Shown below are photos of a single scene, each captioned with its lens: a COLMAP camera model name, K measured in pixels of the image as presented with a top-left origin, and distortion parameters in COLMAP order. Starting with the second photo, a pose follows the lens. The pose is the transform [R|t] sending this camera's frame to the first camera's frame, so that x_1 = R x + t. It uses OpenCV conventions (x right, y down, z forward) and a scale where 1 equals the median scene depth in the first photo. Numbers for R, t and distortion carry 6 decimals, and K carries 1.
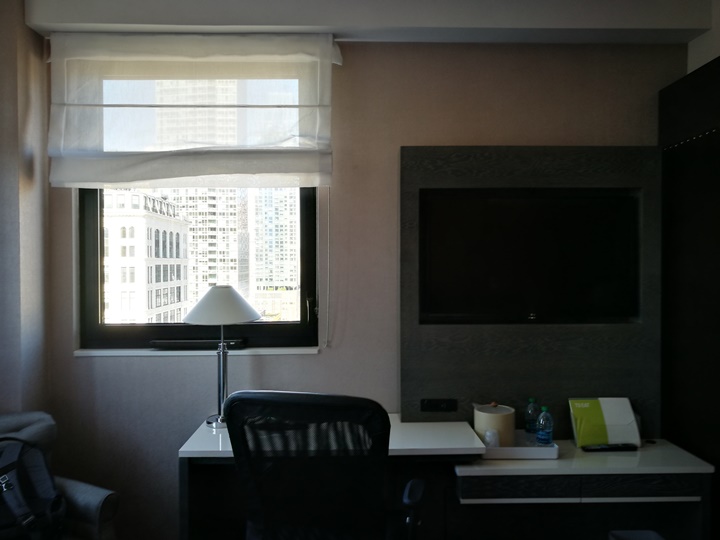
lens RADIAL K [[580.9, 0, 360.1], [0, 580.9, 270.0], [0, 0, 1]] dist [-0.002996, 0.005300]
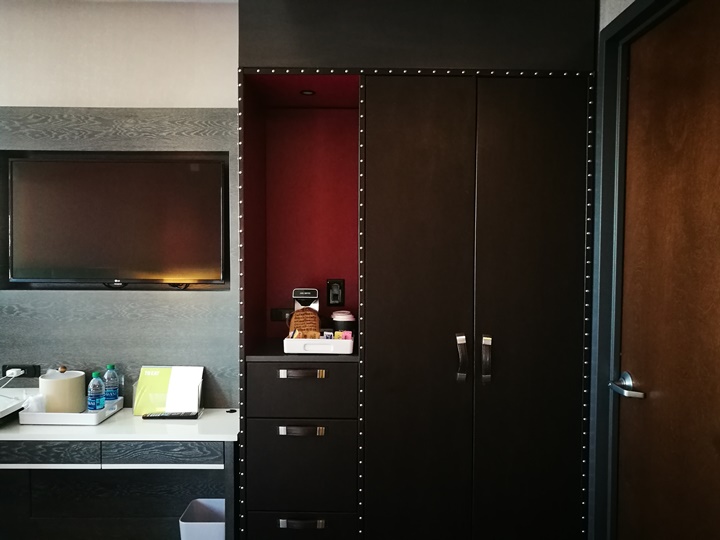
lens RADIAL K [[580.9, 0, 360.3], [0, 580.9, 268.1], [0, 0, 1]] dist [-0.002996, 0.005300]
pose [[0.999904, 0.010165, -0.009375, 0.759023], [-0.009745, 0.998994, 0.043784, 0.008555], [0.009811, -0.043688, 0.998997, 0.023913]]
